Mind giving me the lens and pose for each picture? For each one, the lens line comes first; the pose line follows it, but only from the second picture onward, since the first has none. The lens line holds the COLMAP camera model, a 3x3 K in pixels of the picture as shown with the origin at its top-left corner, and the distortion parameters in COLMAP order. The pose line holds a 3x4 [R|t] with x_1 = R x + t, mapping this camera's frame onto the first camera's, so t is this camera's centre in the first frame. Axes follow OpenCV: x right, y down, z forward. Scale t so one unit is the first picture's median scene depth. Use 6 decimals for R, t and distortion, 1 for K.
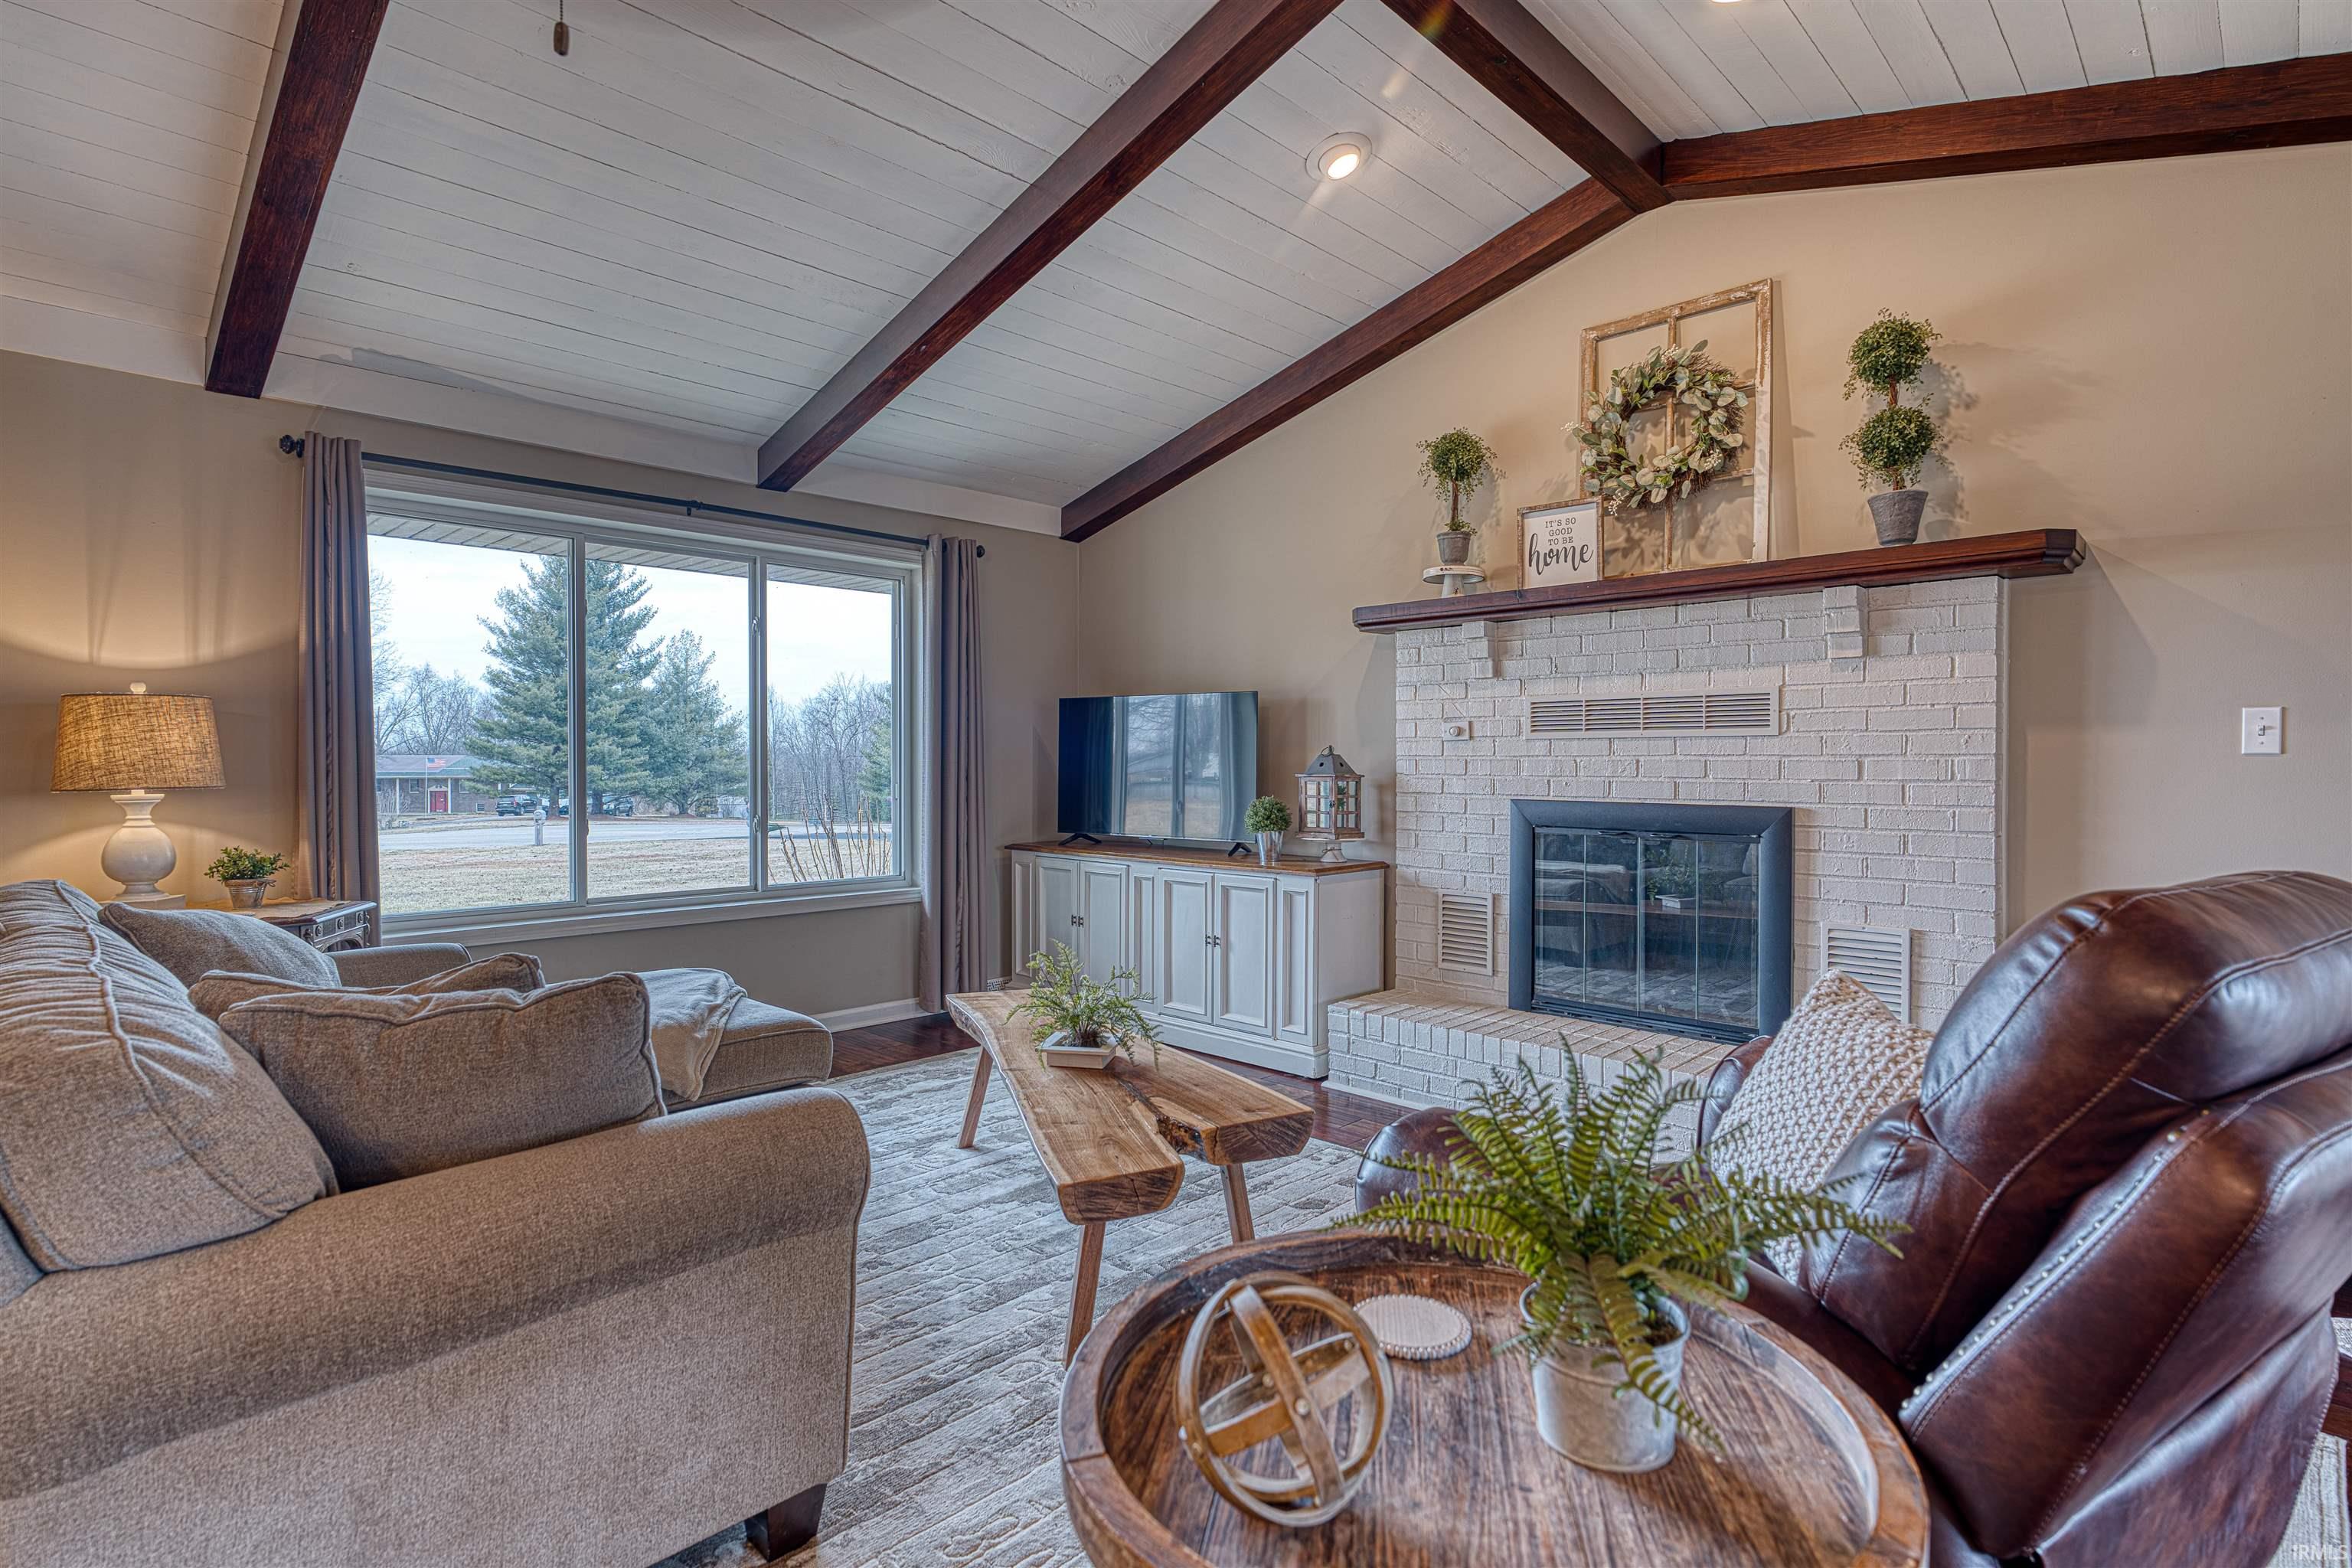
lens RADIAL K [[1146.4, 0, 1172.7], [0, 1146.4, 771.0], [0, 0, 1]] dist [-0.002585, 0.000022]
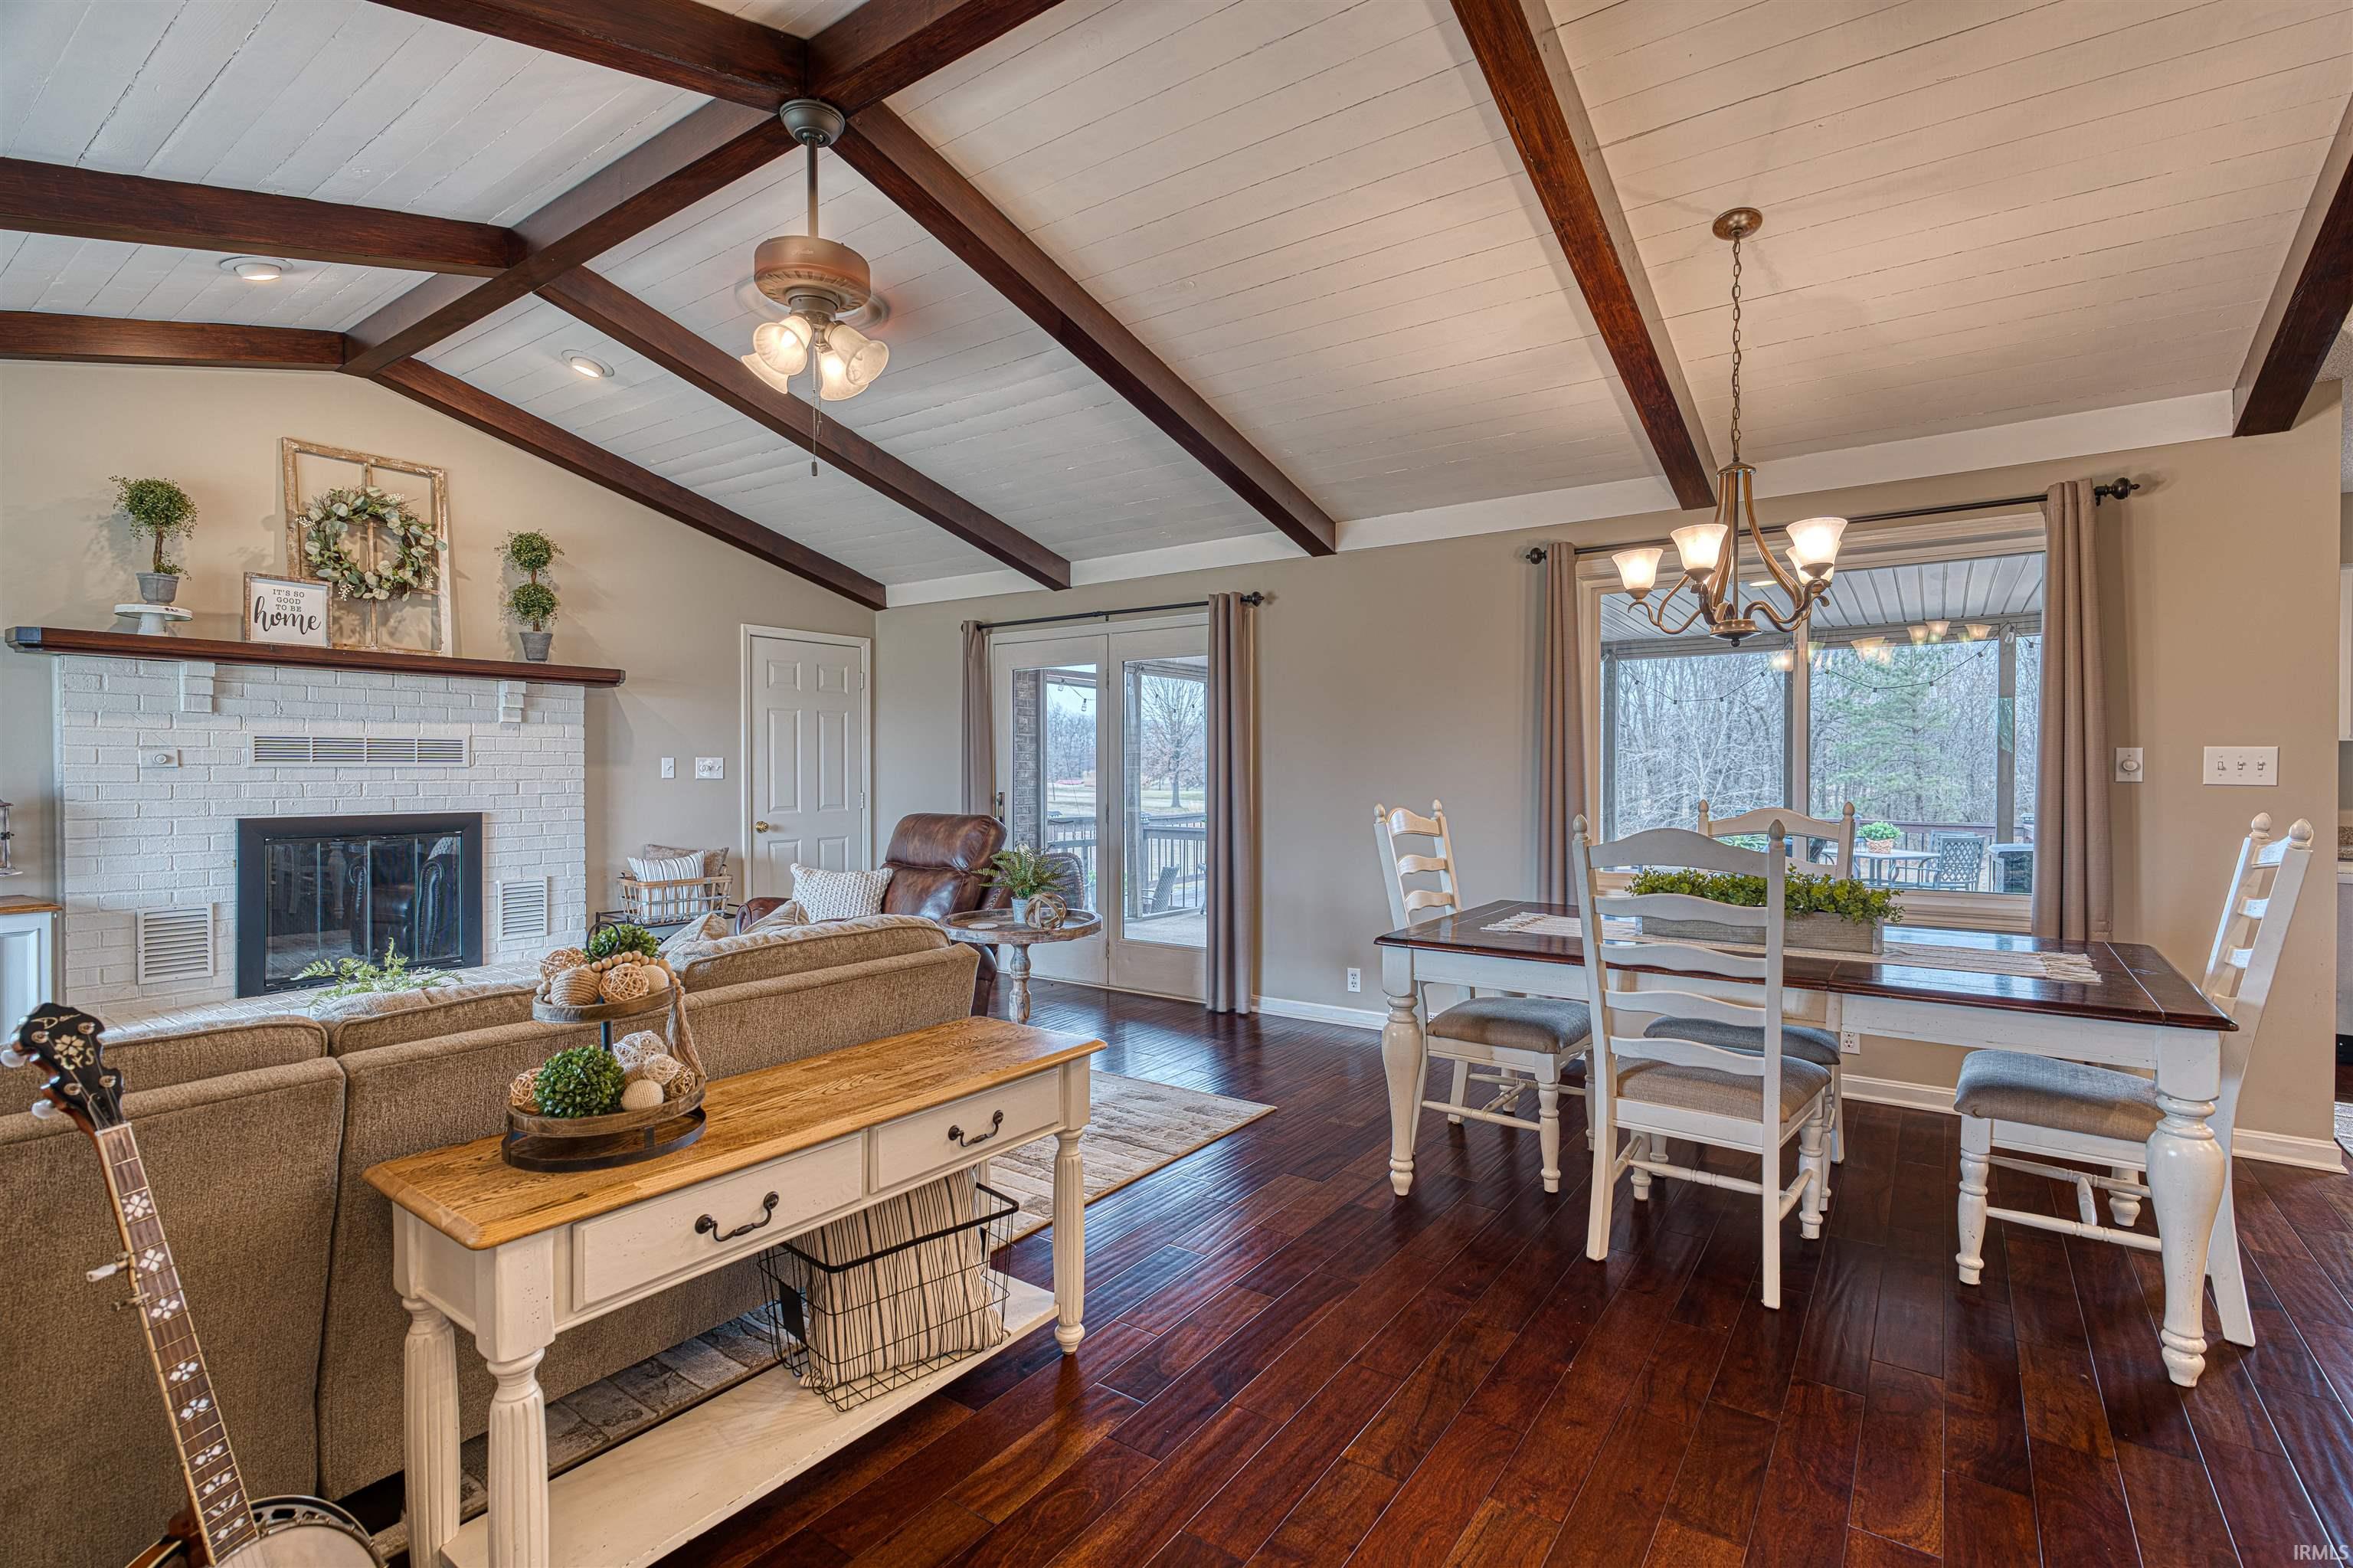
lens RADIAL K [[1086.5, 0, 1178.1], [0, 1086.5, 778.5], [0, 0, 1]] dist [-0.000346, 0.000657]
pose [[-0.163265, -0.010088, 0.986531, -0.989755], [0.007344, 0.999908, 0.011441, -0.022809], [-0.986555, 0.009113, -0.163176, 0.246449]]
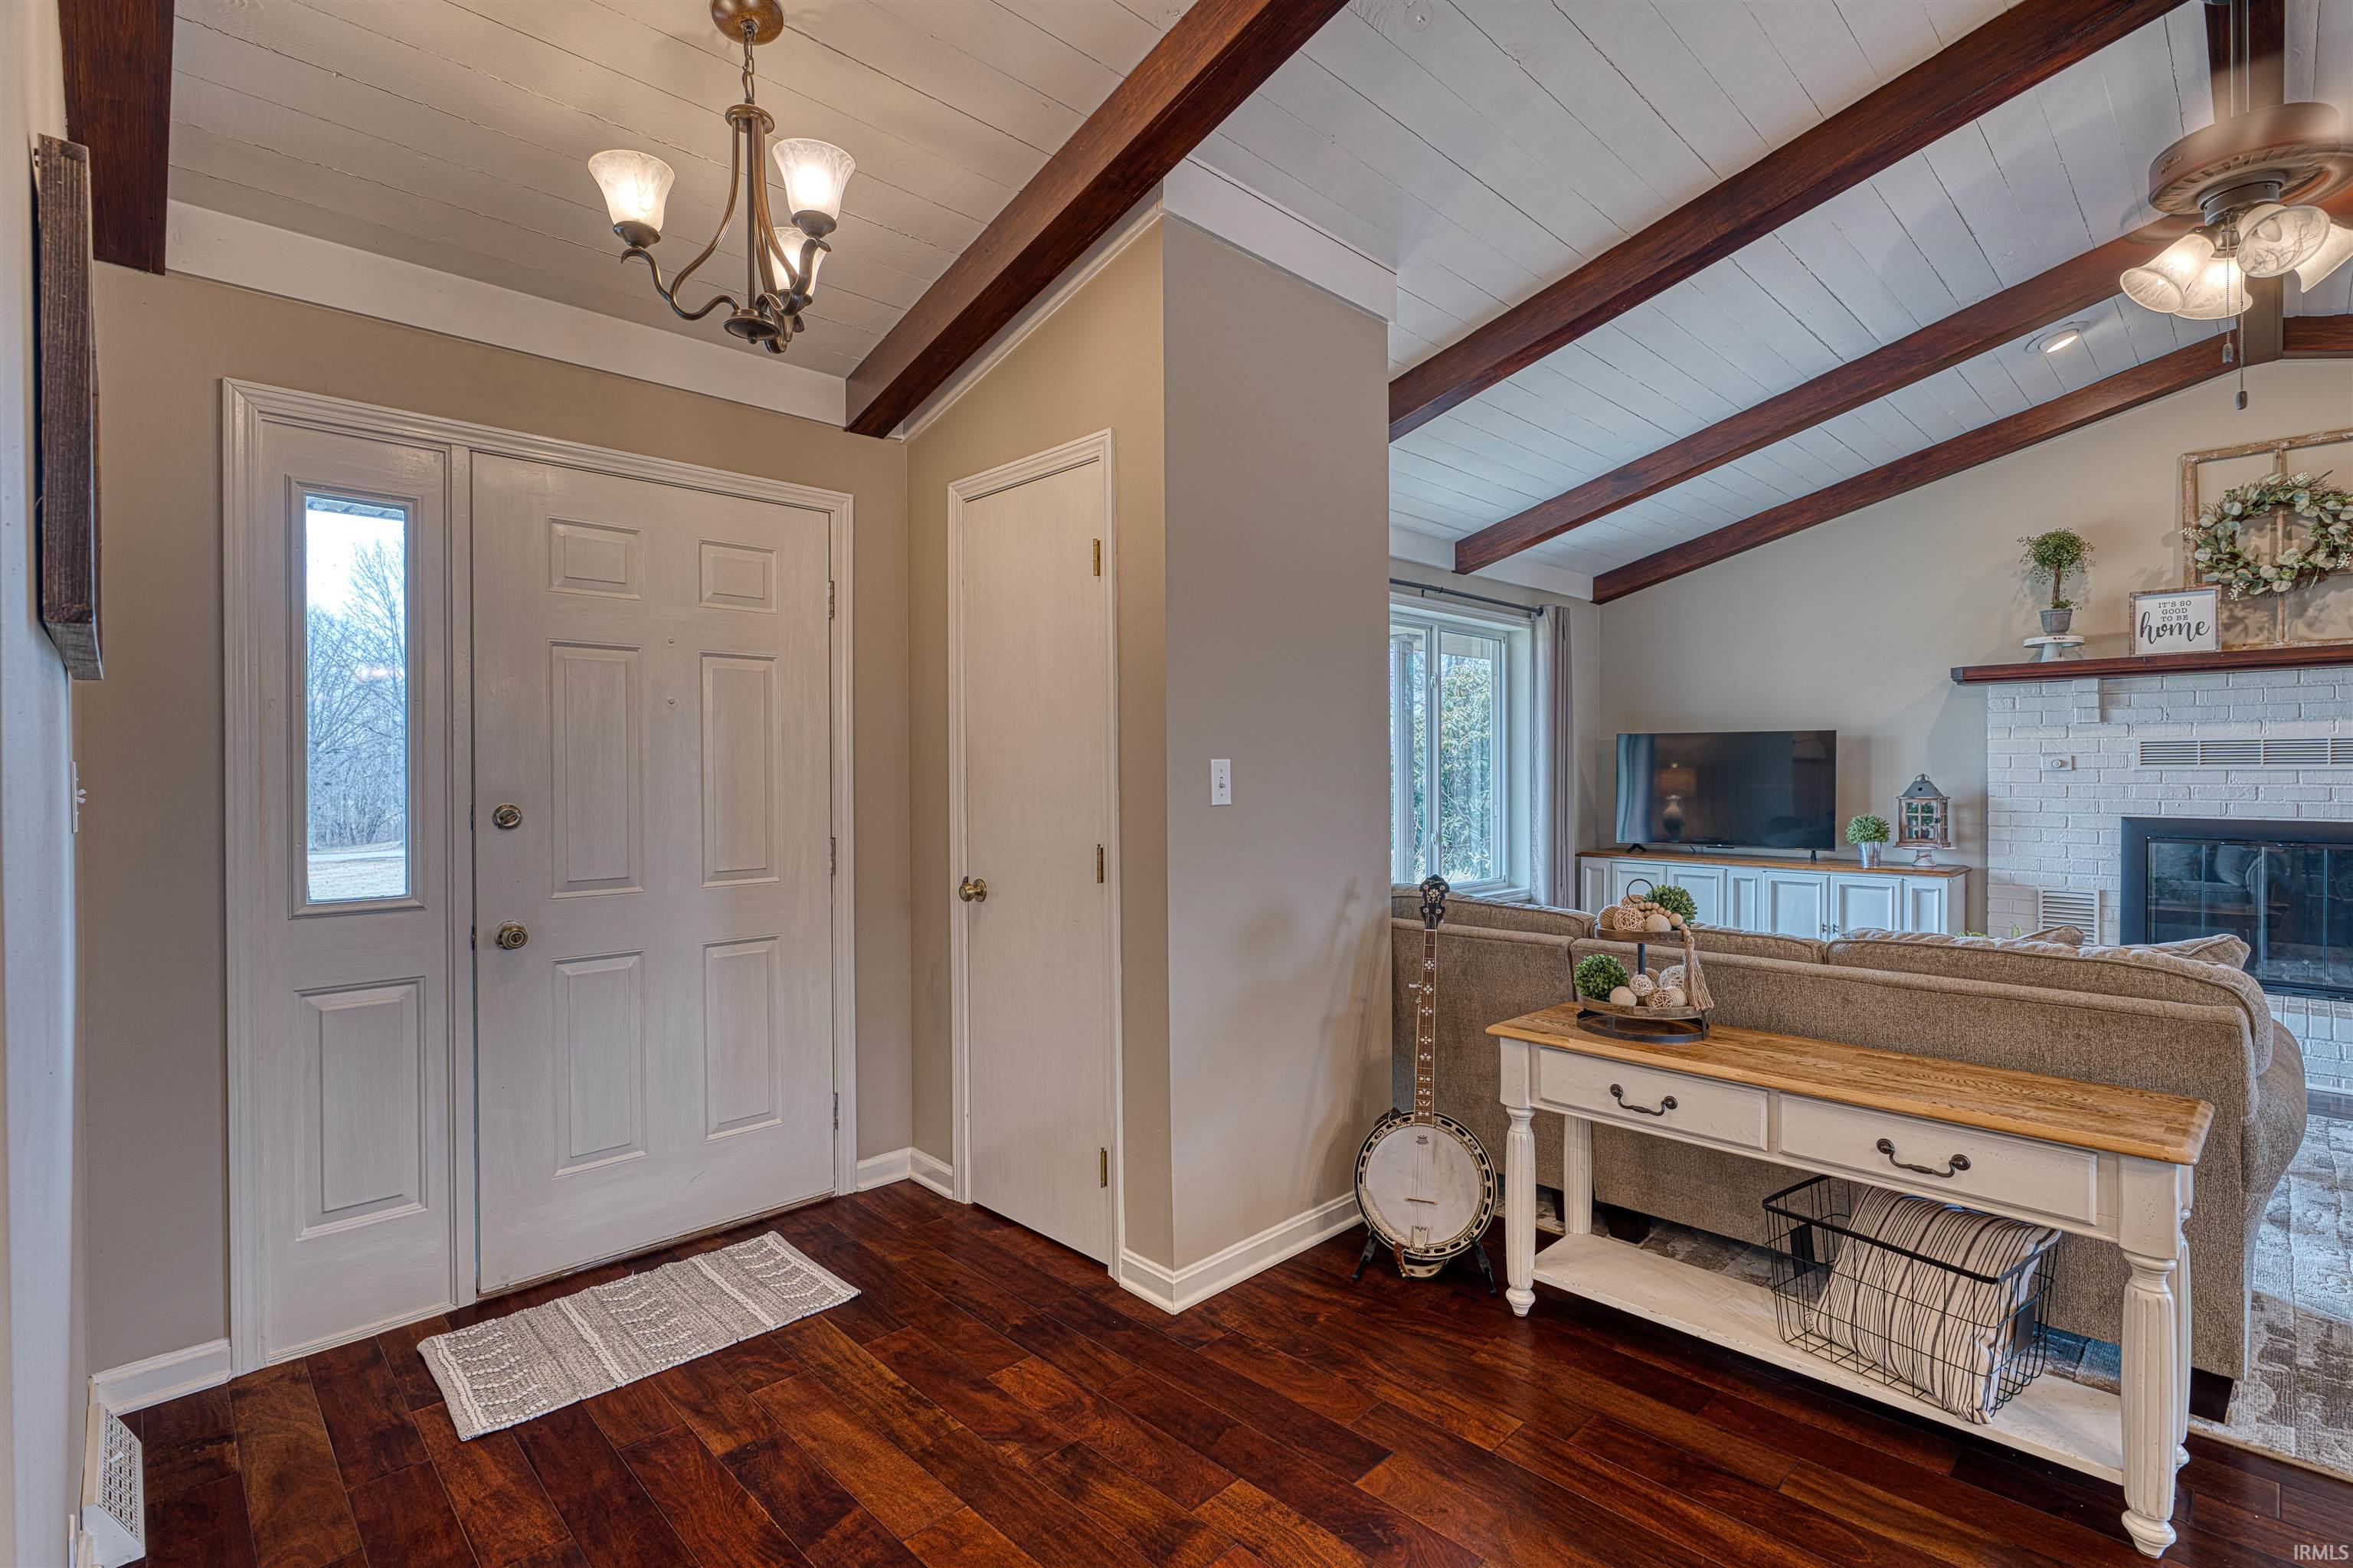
lens RADIAL K [[1086.5, 0, 1178.1], [0, 1086.5, 778.5], [0, 0, 1]] dist [-0.000346, 0.000657]
pose [[0.999934, -0.004249, -0.010656, -0.786629], [0.004225, 0.999989, -0.002244, -0.021178], [0.010665, 0.002199, 0.999941, -0.246345]]
